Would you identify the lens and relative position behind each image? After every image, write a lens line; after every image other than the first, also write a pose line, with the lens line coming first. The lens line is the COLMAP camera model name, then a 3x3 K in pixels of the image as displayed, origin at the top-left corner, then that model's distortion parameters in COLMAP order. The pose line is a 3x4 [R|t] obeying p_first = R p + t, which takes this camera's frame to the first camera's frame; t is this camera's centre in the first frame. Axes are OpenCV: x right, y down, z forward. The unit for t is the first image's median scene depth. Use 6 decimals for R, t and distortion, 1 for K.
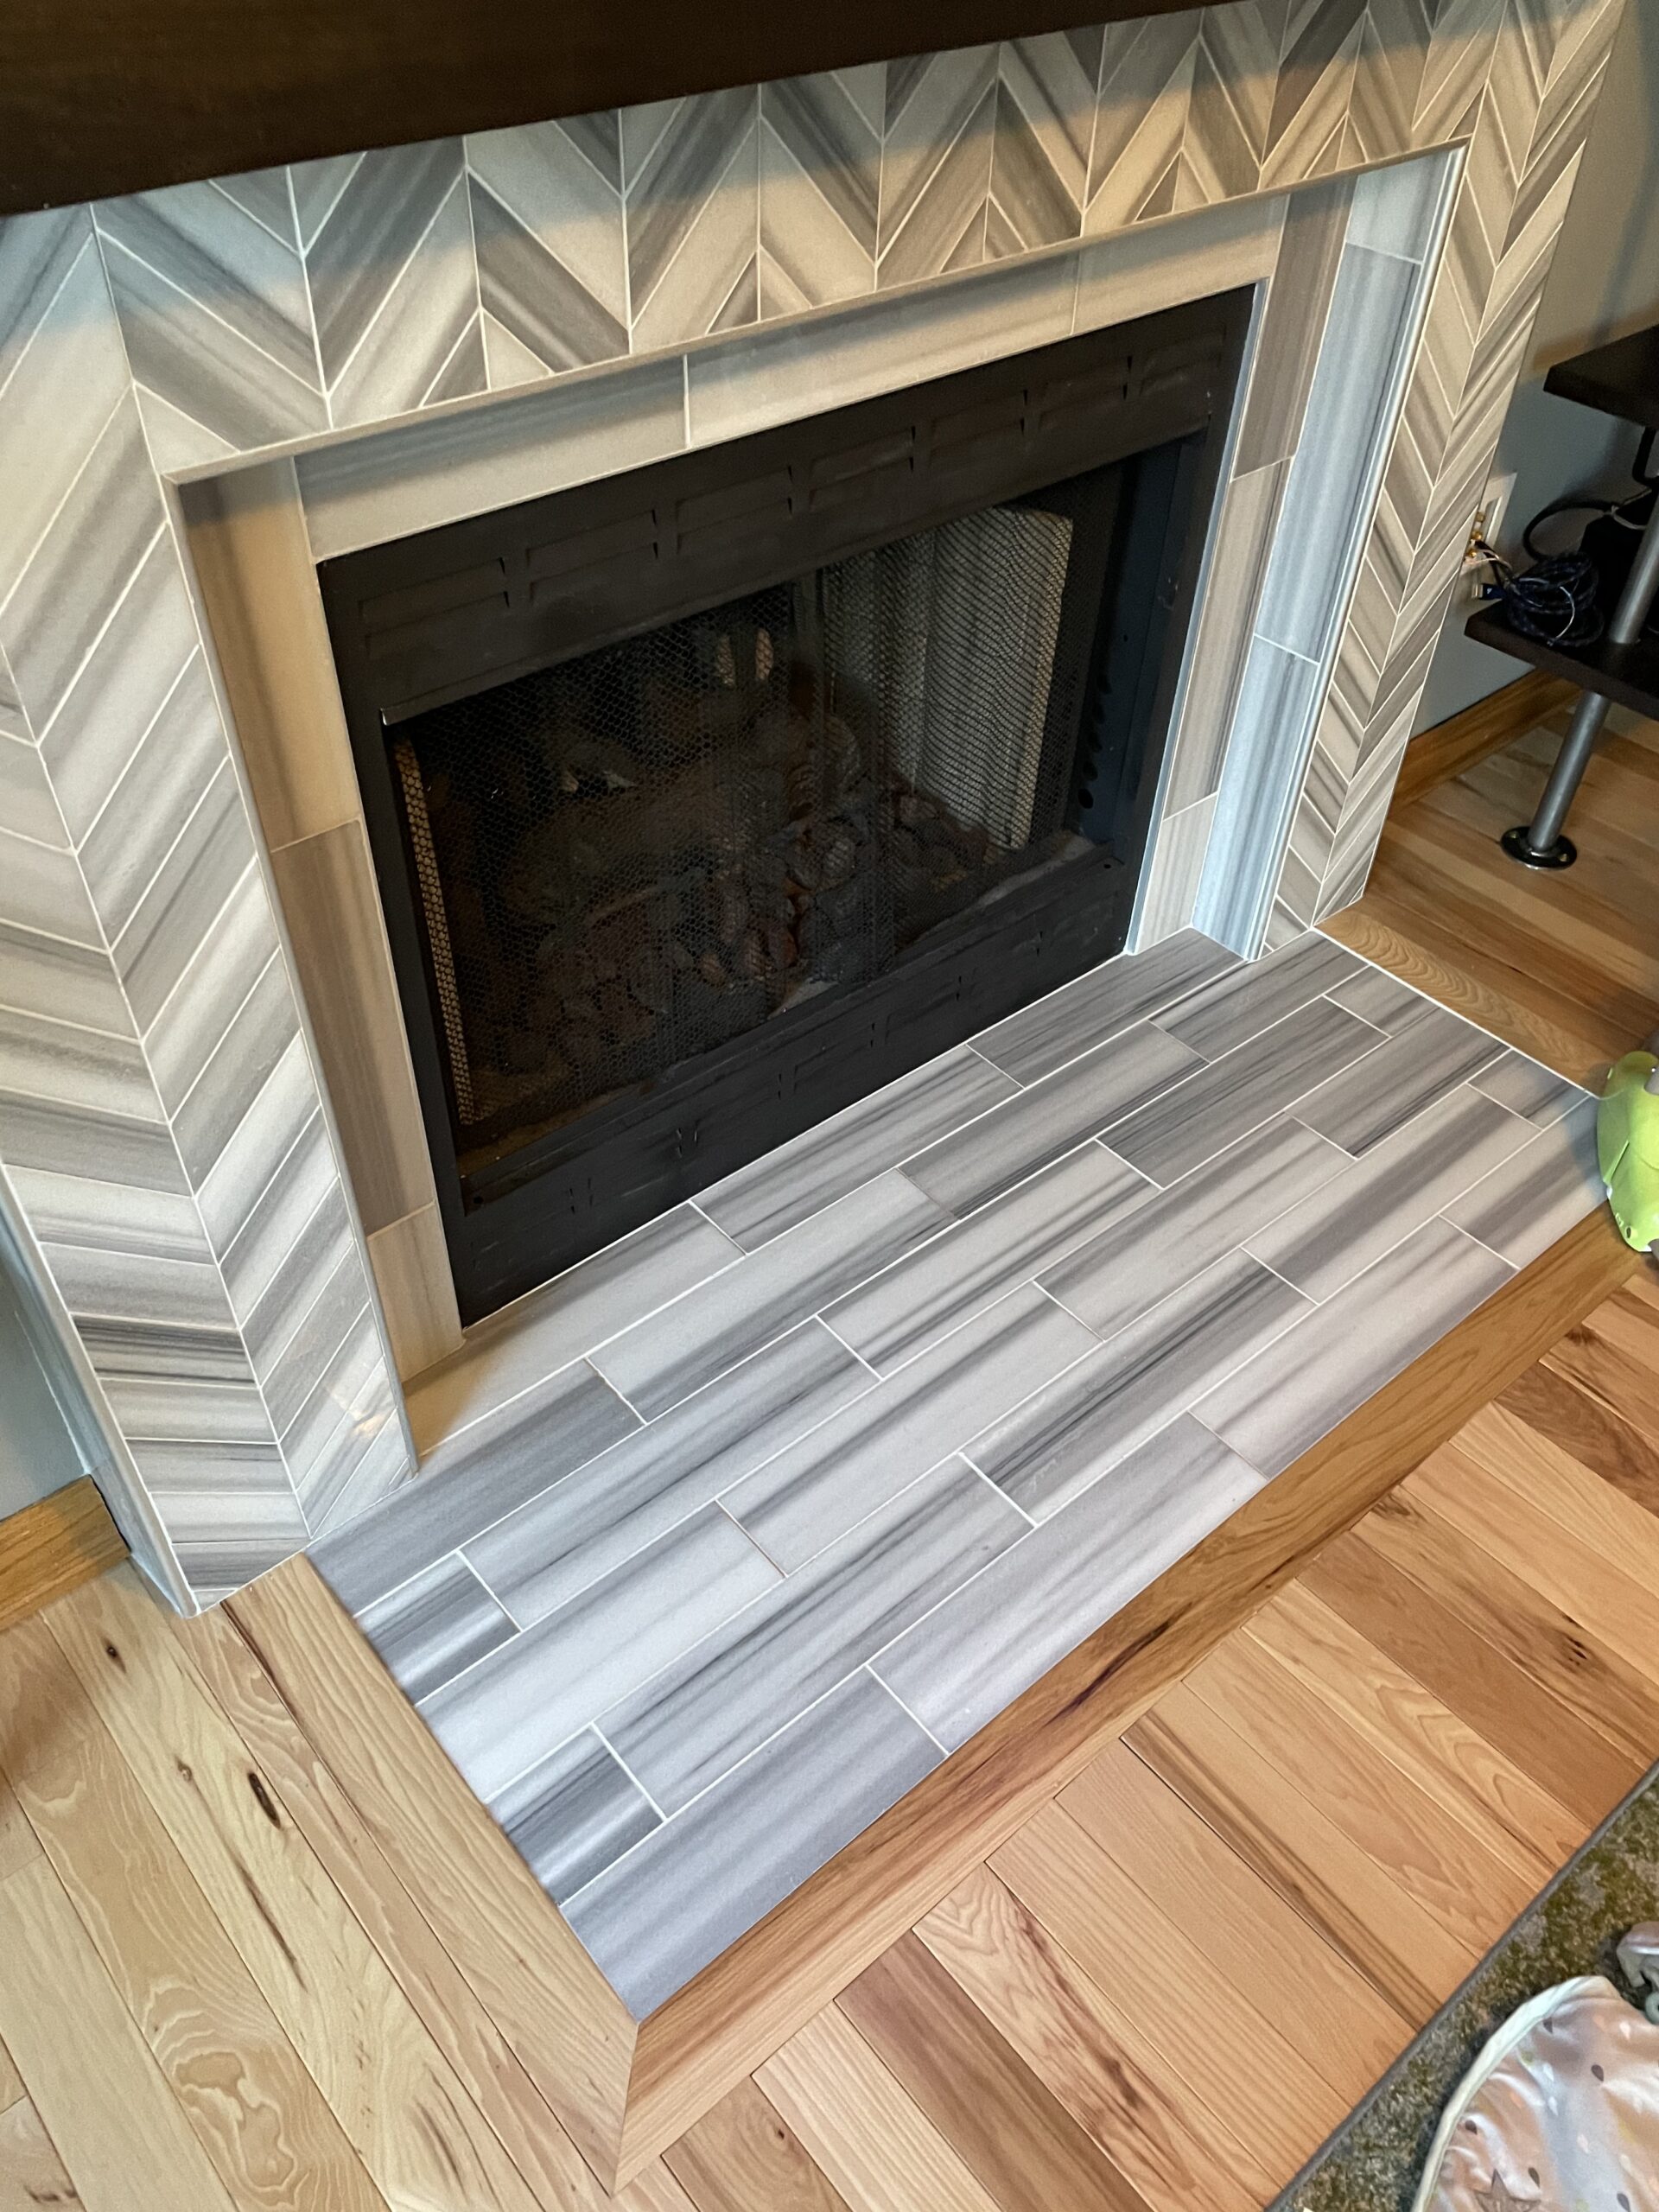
lens RADIAL K [[1674.3, 0, 829.5], [0, 1674.3, 1106.0], [0, 0, 1]] dist [-0.006440, -0.003309]
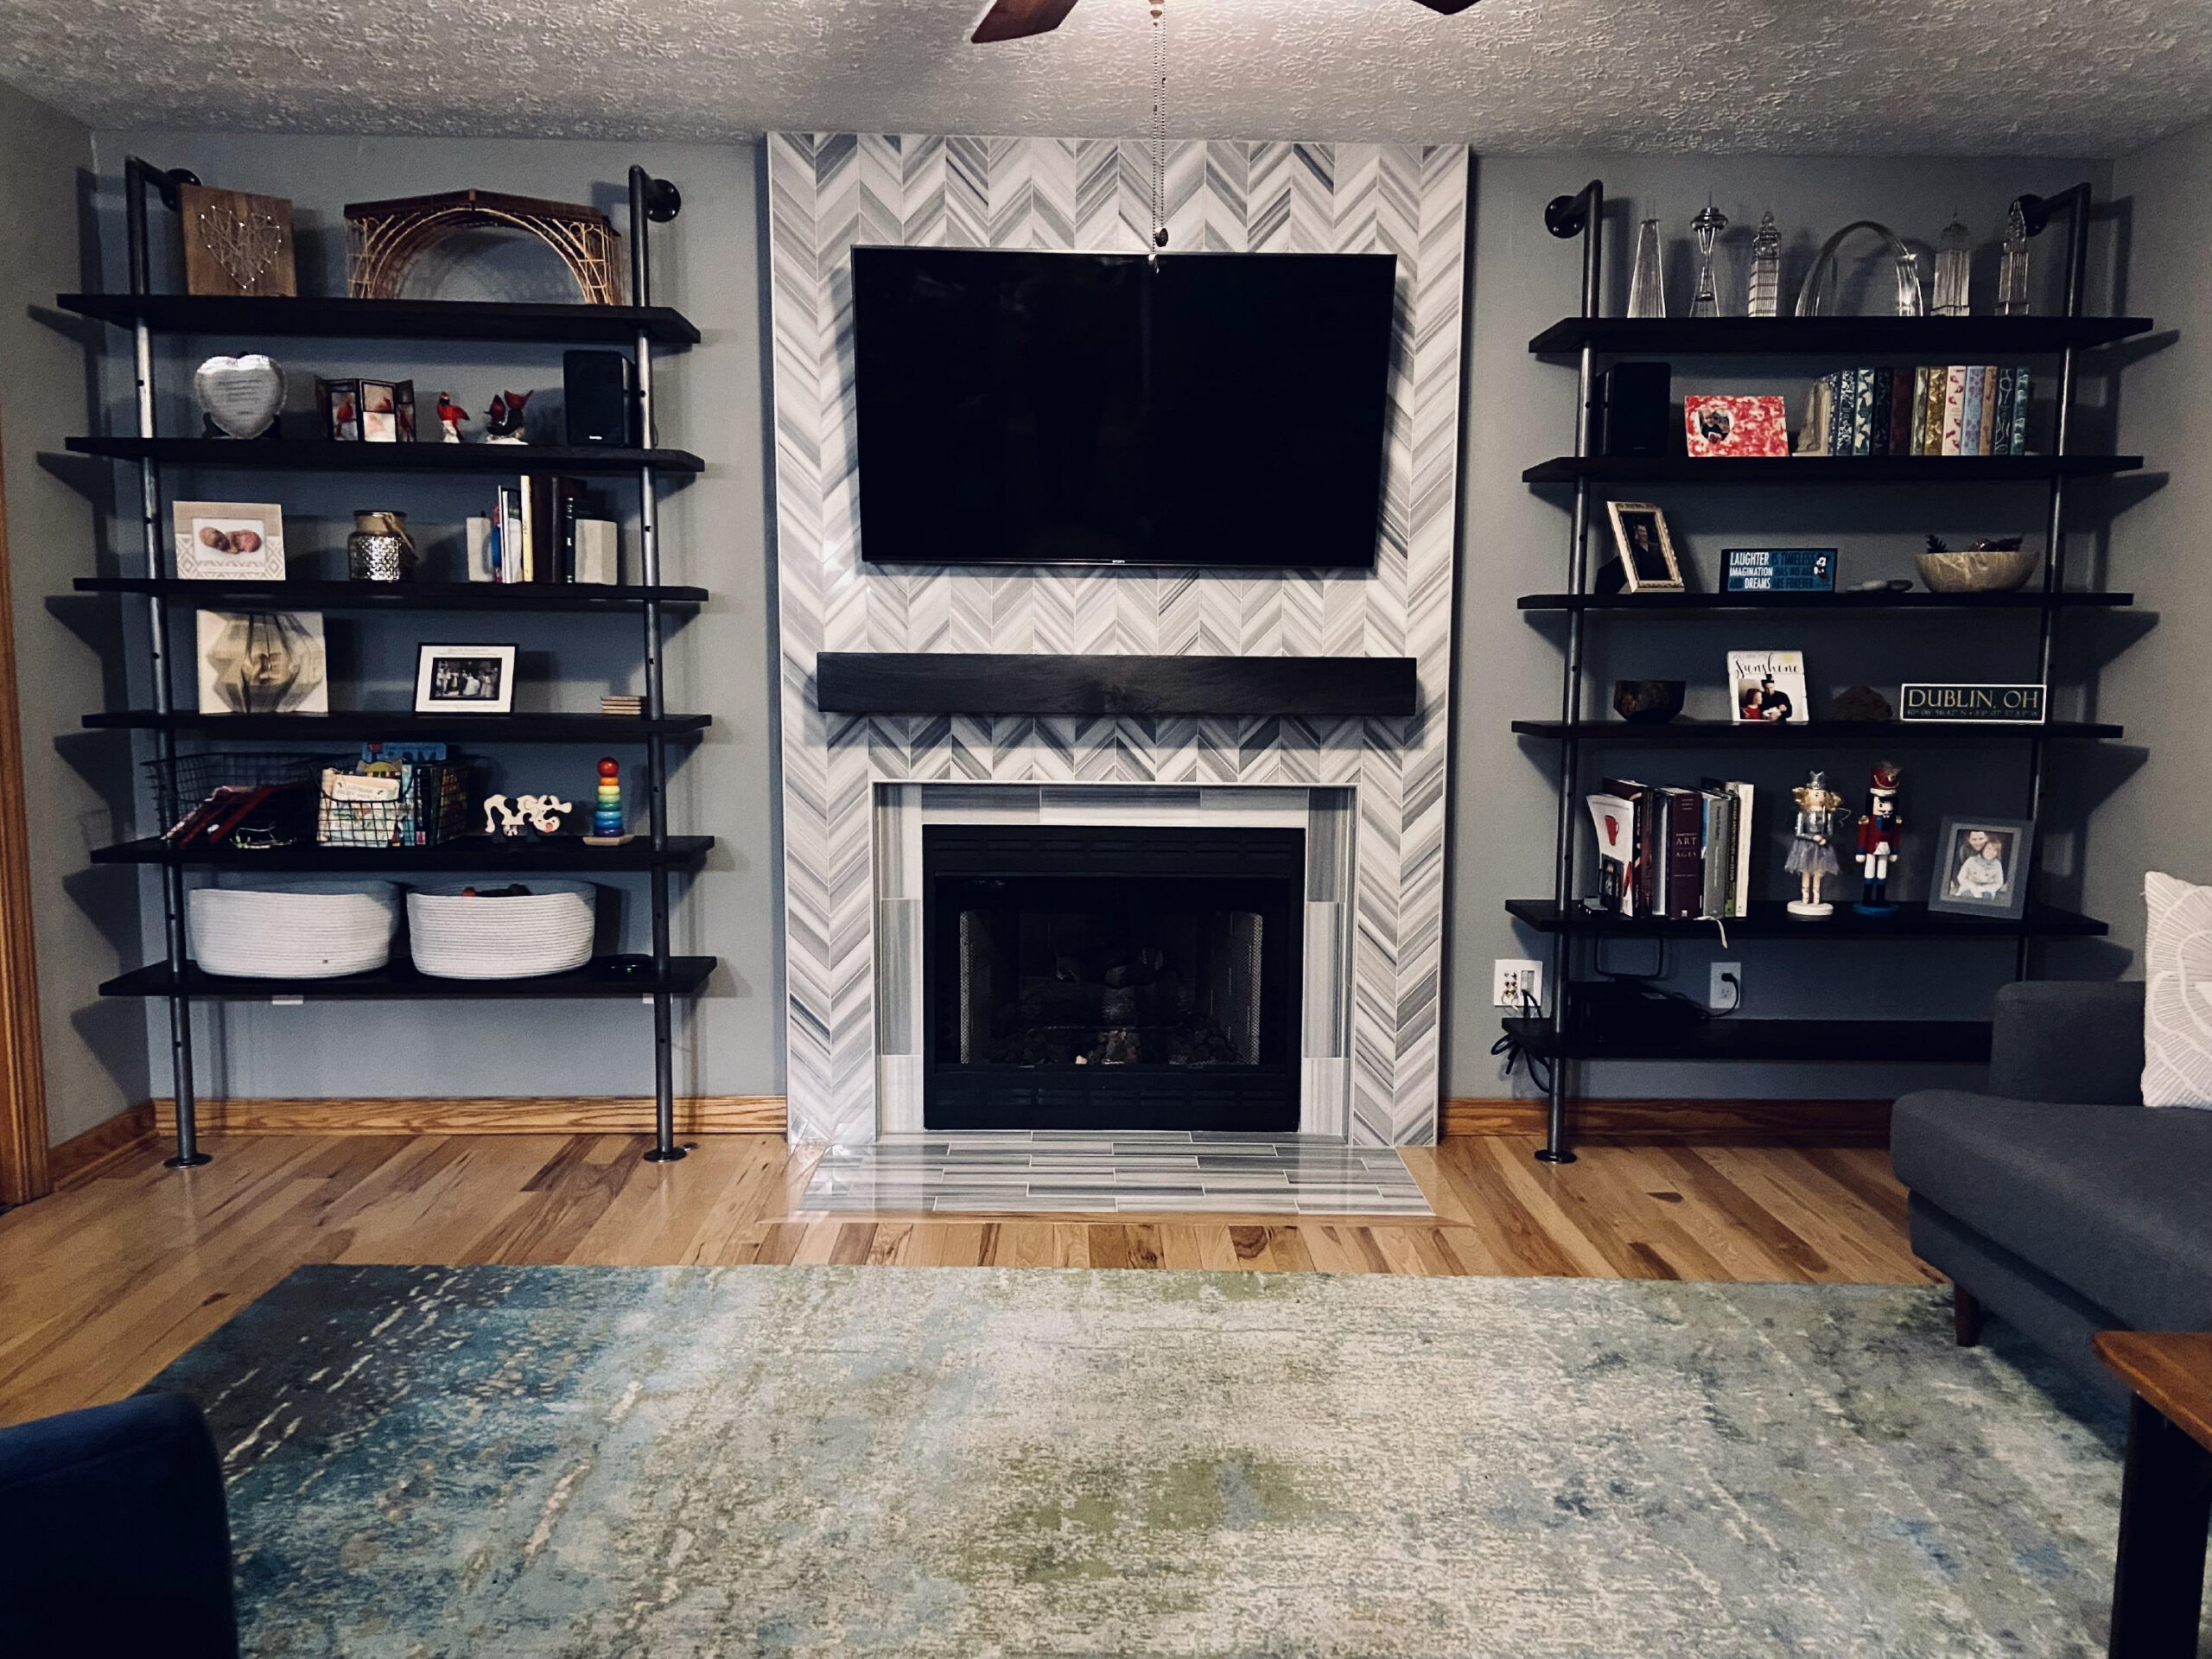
lens RADIAL K [[1670.9, 0, 1080.3], [0, 1670.9, 859.1], [0, 0, 1]] dist [0.097841, -0.131908]
pose [[0.762987, 0.057436, -0.643857, 2.183701], [-0.434904, 0.782514, -0.445568, 1.155441], [0.478235, 0.619979, 0.622027, -1.060667]]
